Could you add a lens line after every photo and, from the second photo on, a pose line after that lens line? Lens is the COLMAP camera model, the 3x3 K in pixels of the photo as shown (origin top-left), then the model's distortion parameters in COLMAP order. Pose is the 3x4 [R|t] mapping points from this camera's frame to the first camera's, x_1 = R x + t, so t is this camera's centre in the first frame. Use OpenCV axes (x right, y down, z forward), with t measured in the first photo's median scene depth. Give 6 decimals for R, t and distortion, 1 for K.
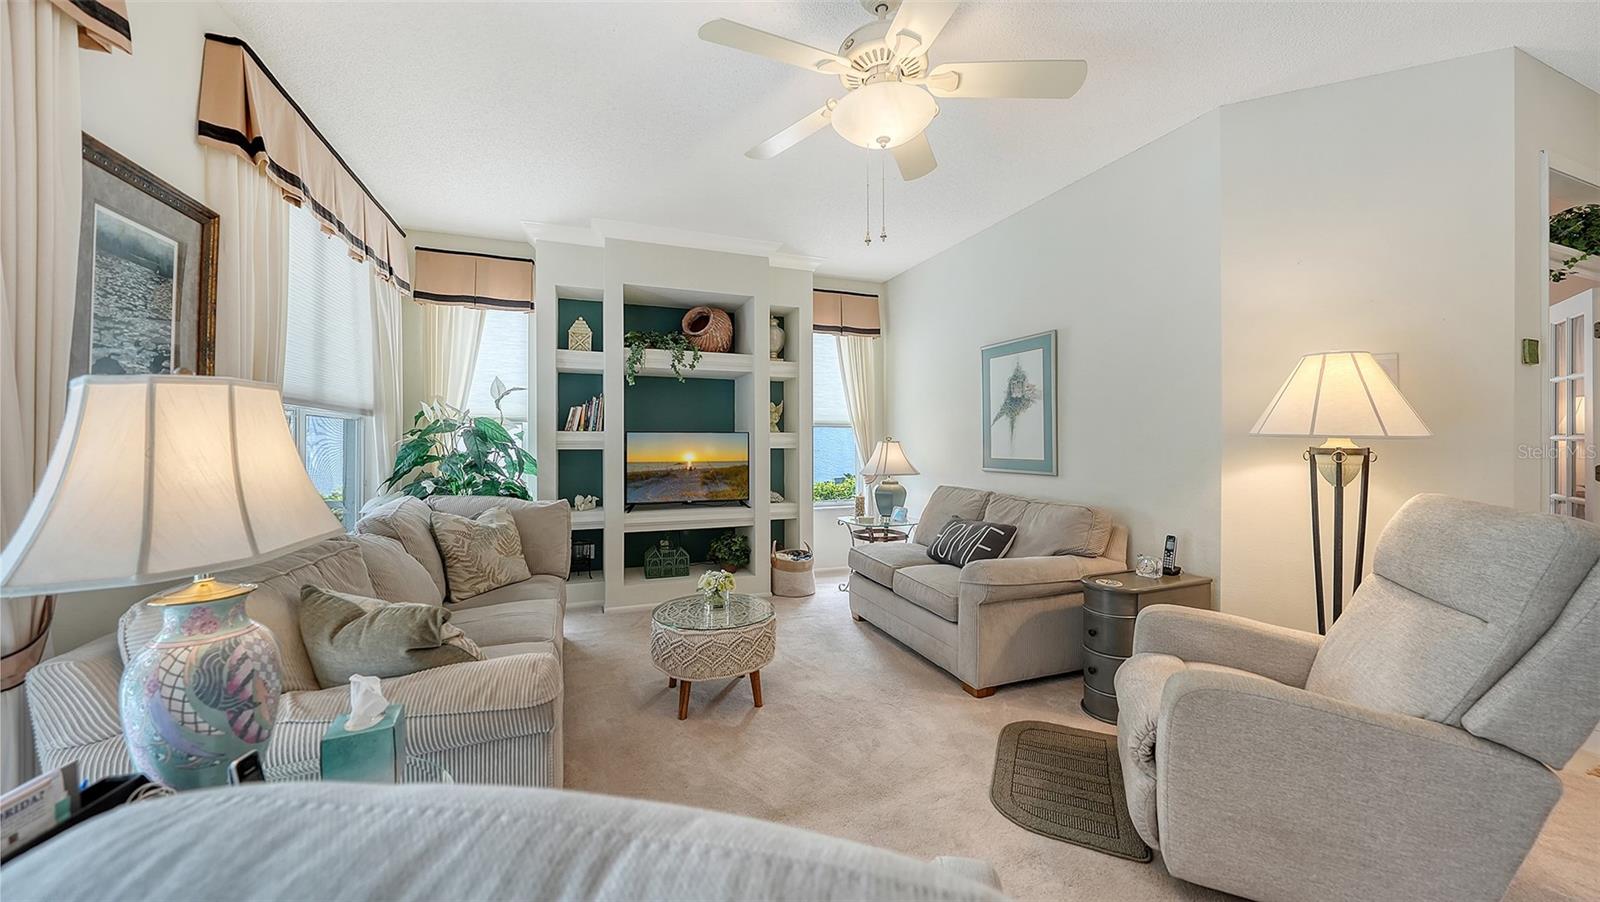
lens RADIAL K [[560.1, 0, 794.6], [0, 560.1, 437.9], [0, 0, 1]] dist [0.000048, -0.000105]
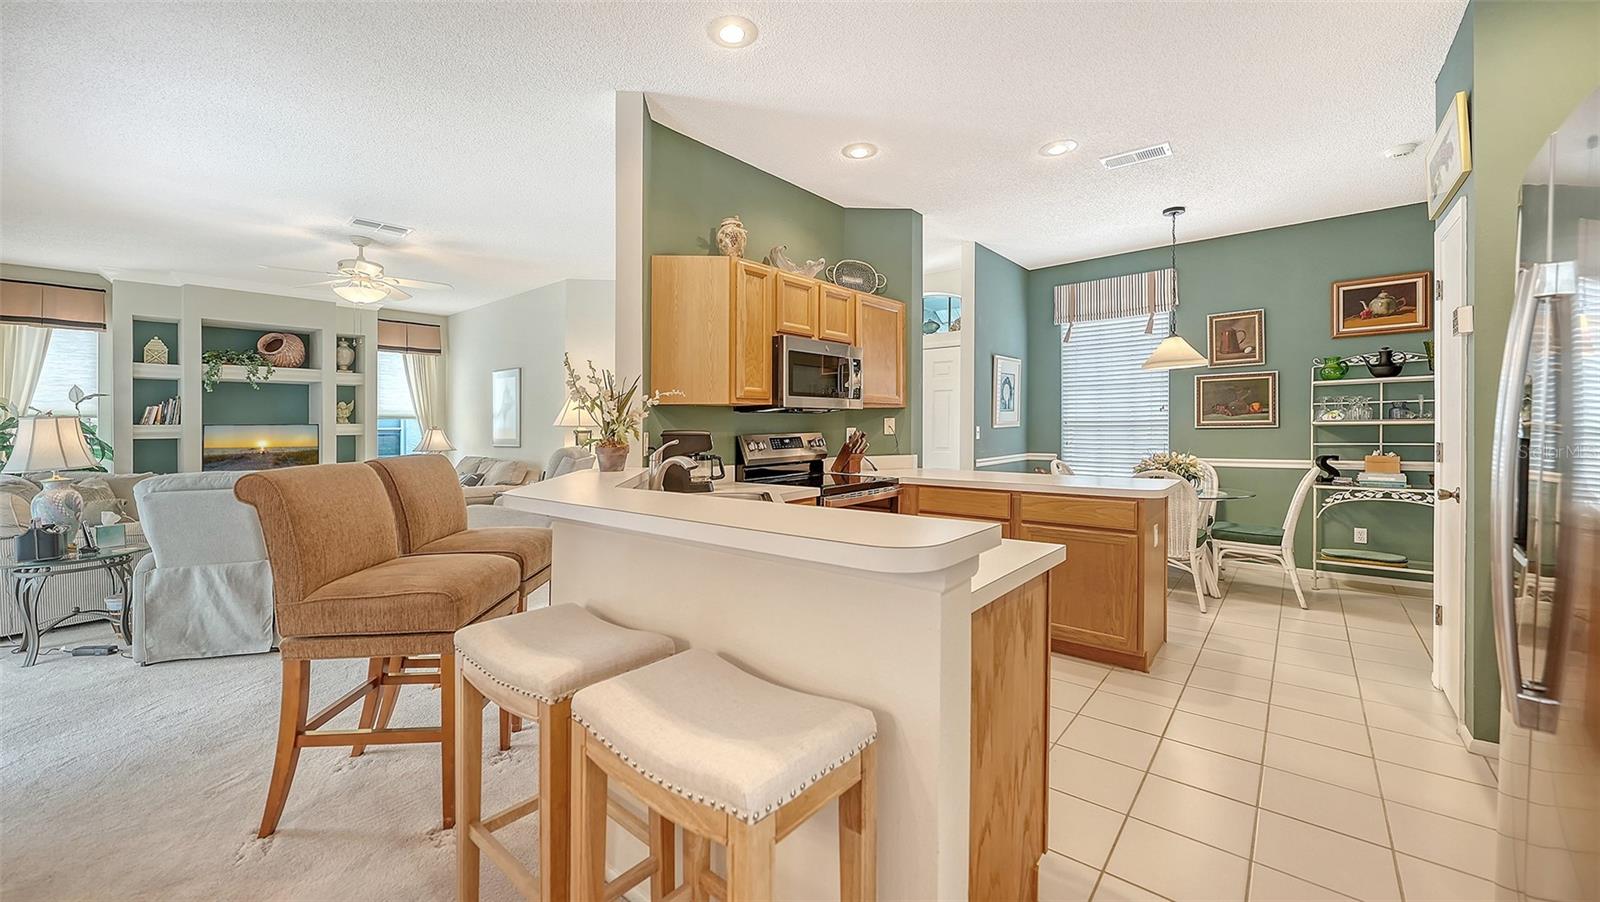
lens RADIAL K [[601.6, 0, 795.7], [0, 601.6, 425.6], [0, 0, 1]] dist [-0.009224, -0.000157]
pose [[0.869885, -0.009694, 0.493159, 0.252959], [0.007254, 0.999950, 0.006860, -0.009661], [-0.493201, -0.002390, 0.869912, -1.041281]]
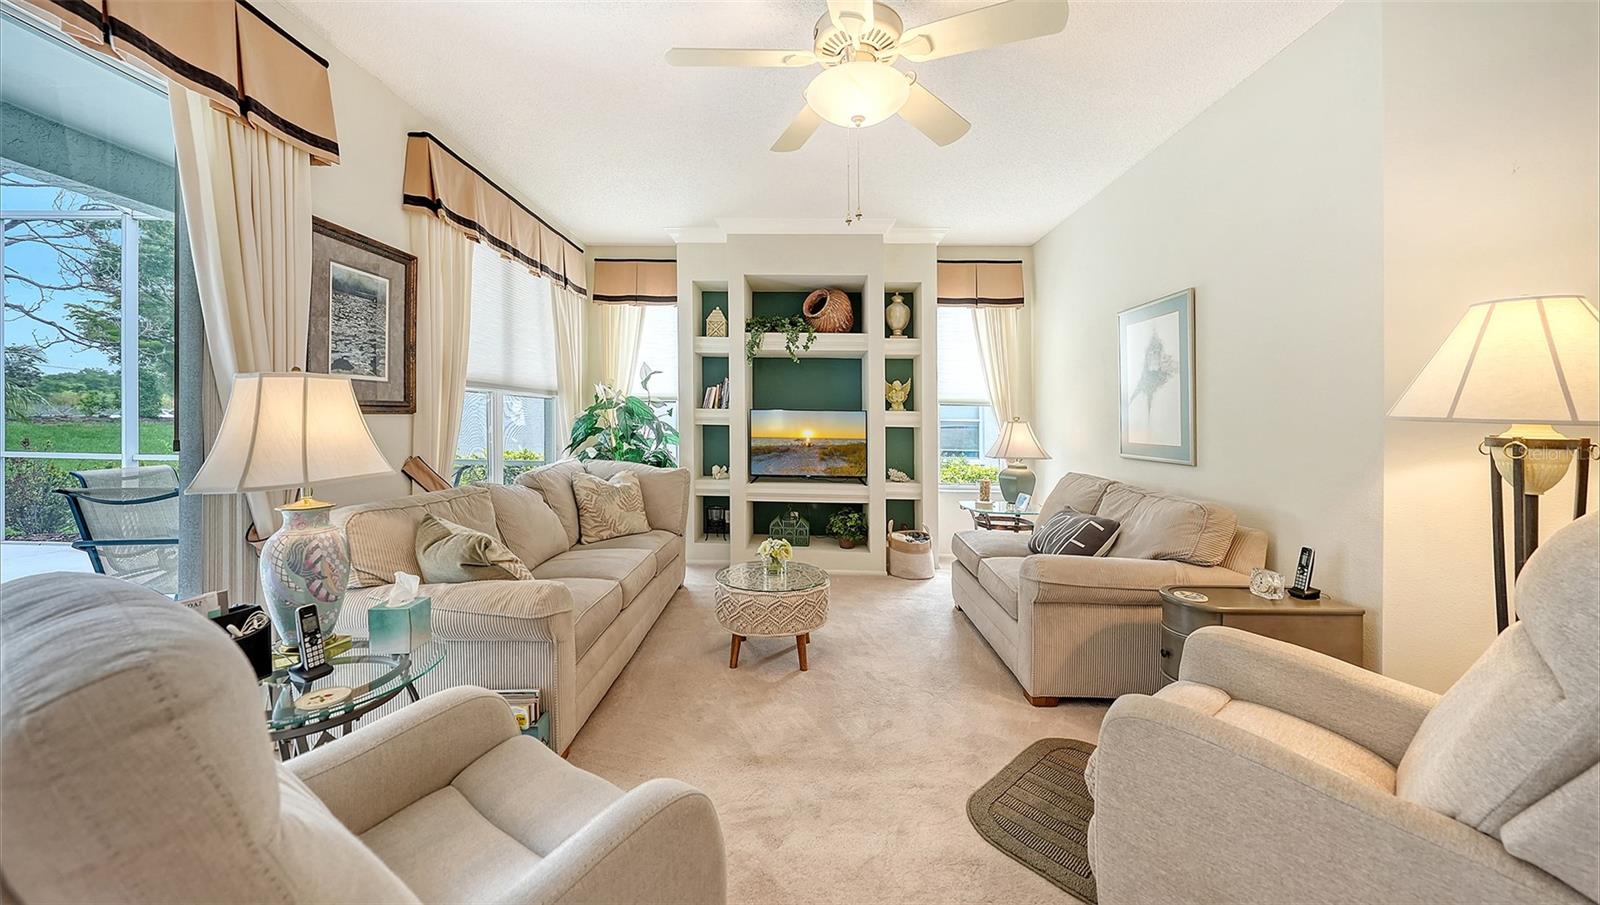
lens RADIAL K [[568.4, 0, 793.4], [0, 568.4, 422.1], [0, 0, 1]] dist [0.001070, 0.000080]
pose [[0.923574, 0.014905, -0.383131, 0.225028], [-0.011258, 0.999867, 0.011760, 0.000230], [0.383255, -0.006548, 0.923619, 0.005495]]
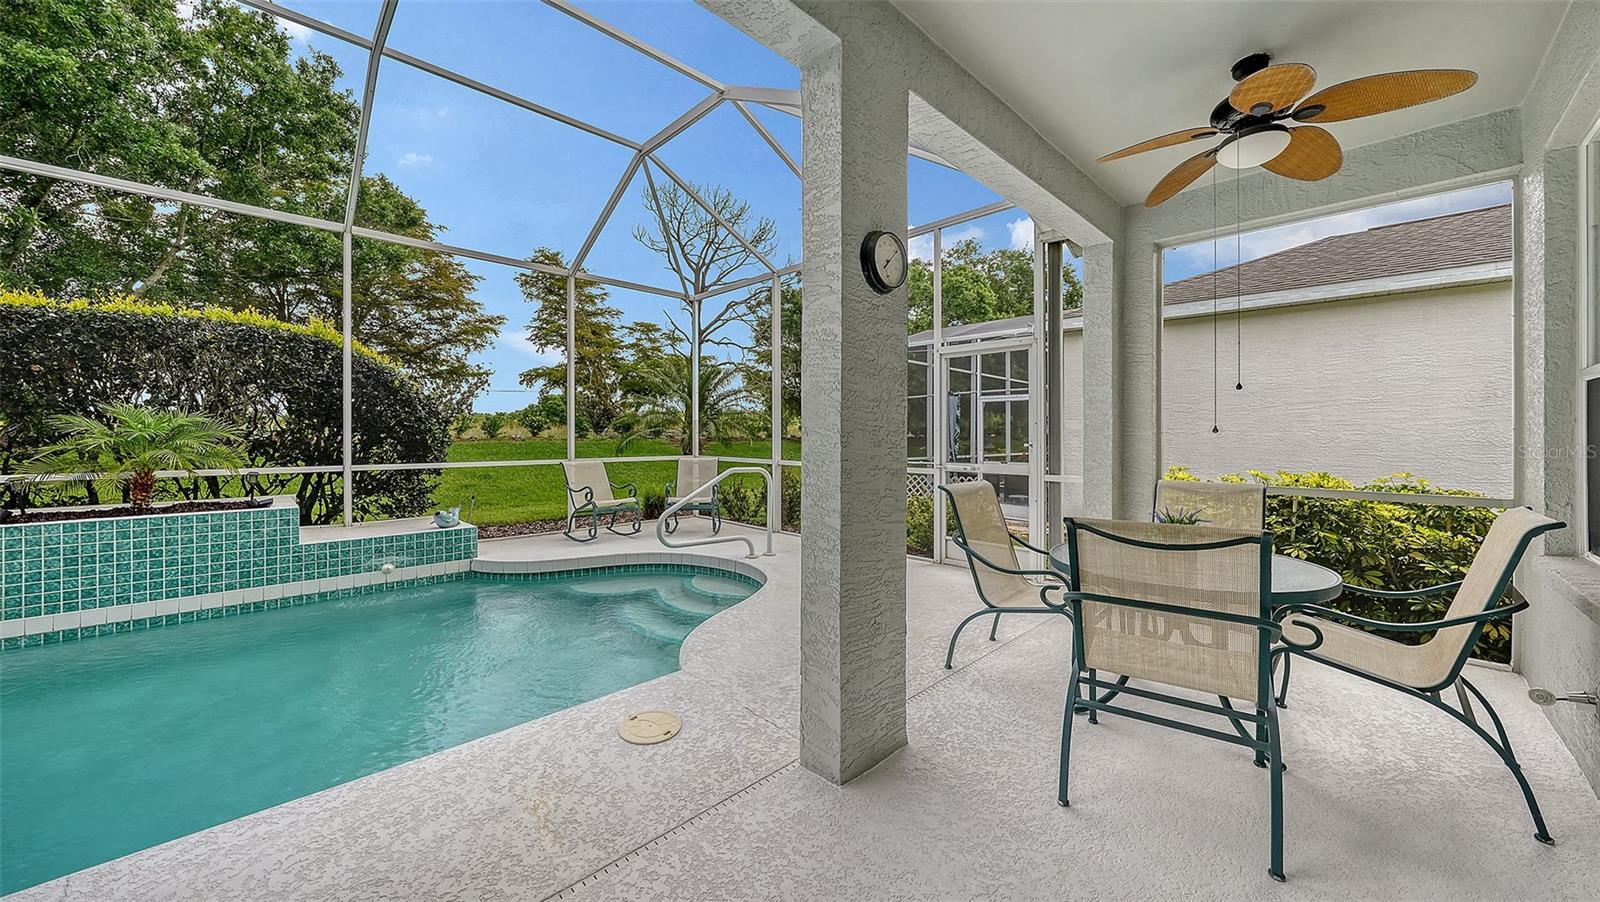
lens RADIAL K [[567.2, 0, 801.1], [0, 567.2, 448.1], [0, 0, 1]] dist [-0.000886, -0.000105]
pose [[0.405254, 0.022931, -0.913917, -0.521534], [0.002967, 0.999647, 0.026397, 0.027808], [0.914200, -0.013409, 0.405043, -0.097522]]
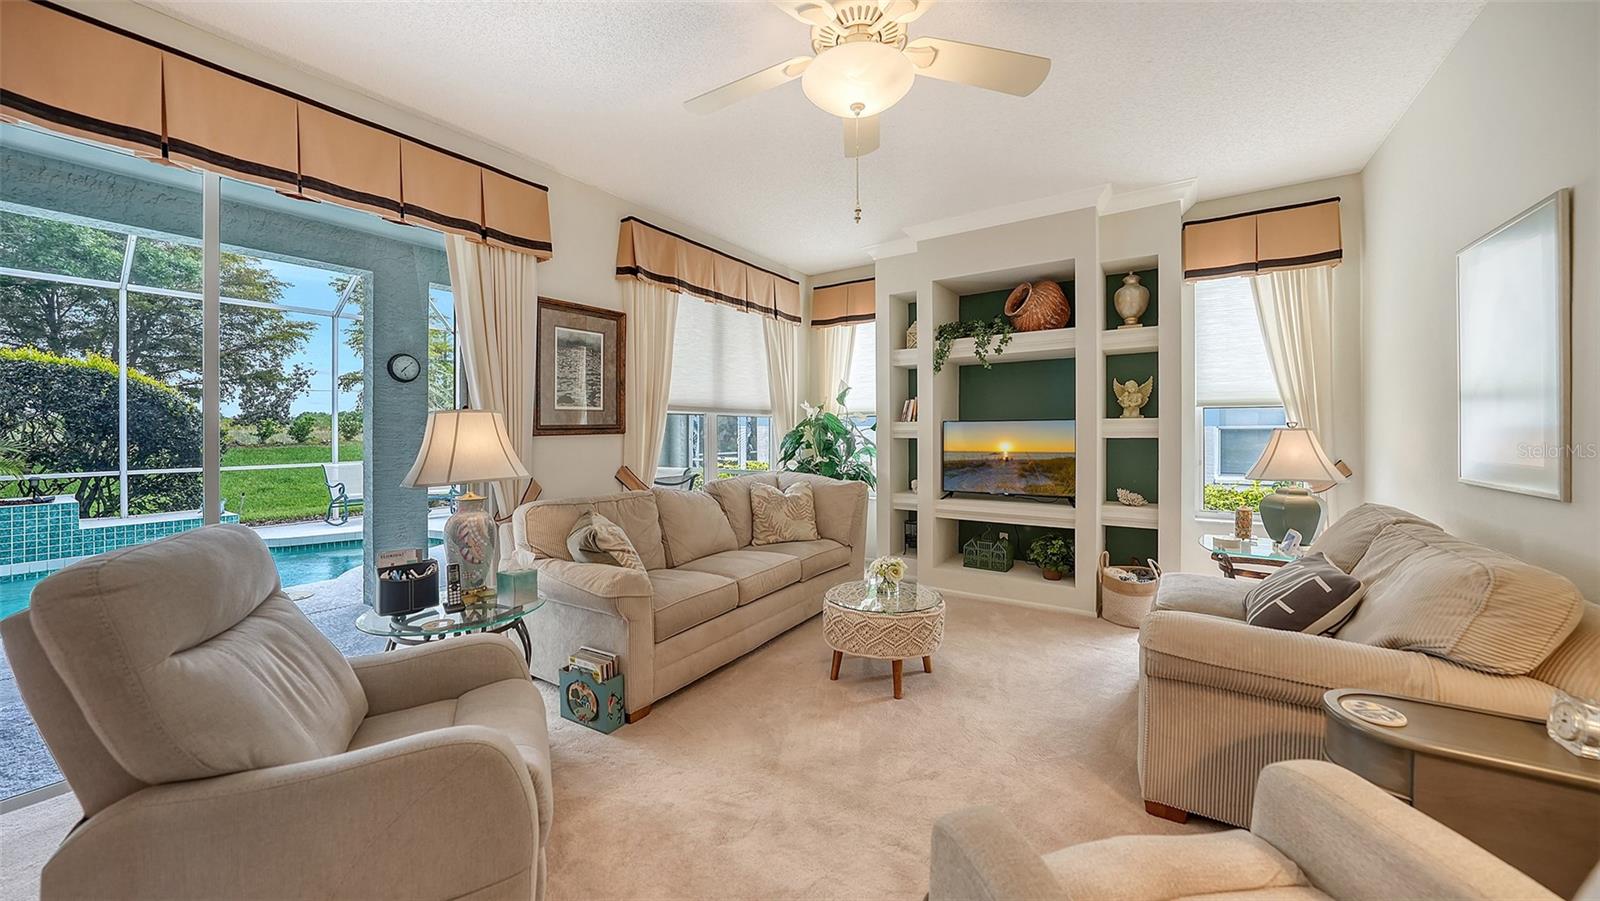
lens RADIAL K [[564.4, 0, 798.2], [0, 564.4, 438.7], [0, 0, 1]] dist [-0.007756, 0.000475]
pose [[0.573224, 0.006950, -0.819369, 0.441056], [0.012713, 0.999768, 0.017373, -0.000614], [0.819300, -0.020375, 0.573002, 0.190868]]
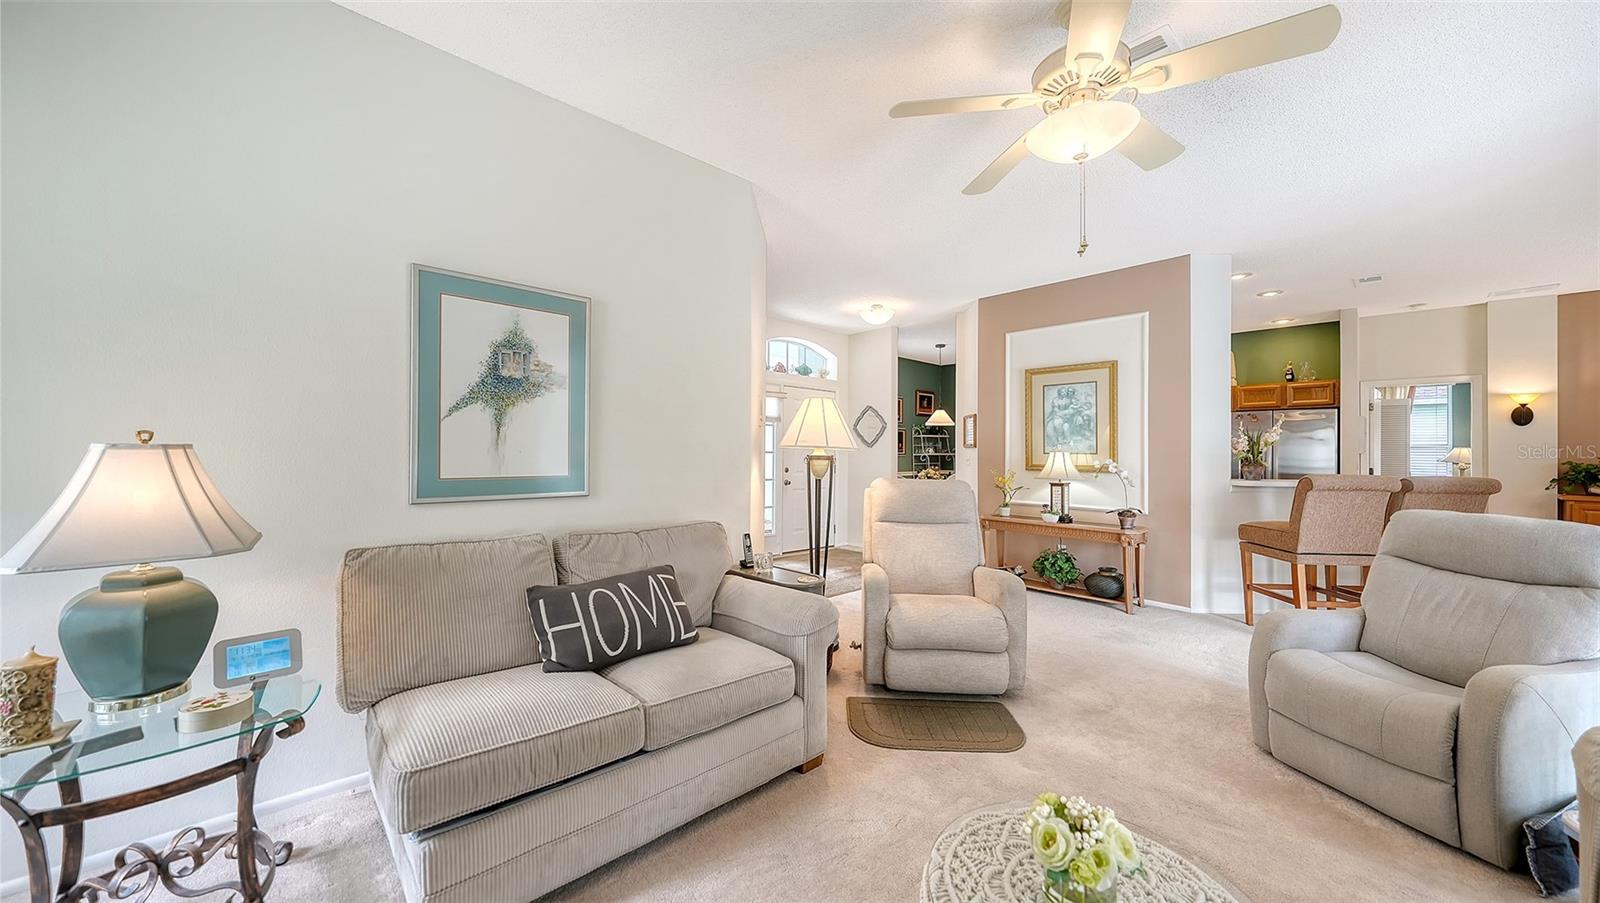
lens RADIAL K [[556.6, 0, 799.2], [0, 556.6, 449.4], [0, 0, 1]] dist [-0.000387, -0.000133]
pose [[-0.397374, 0.001537, 0.917655, -0.284630], [-0.015657, 0.999842, -0.008455, 0.007329], [-0.917523, -0.017728, -0.397287, 0.924527]]
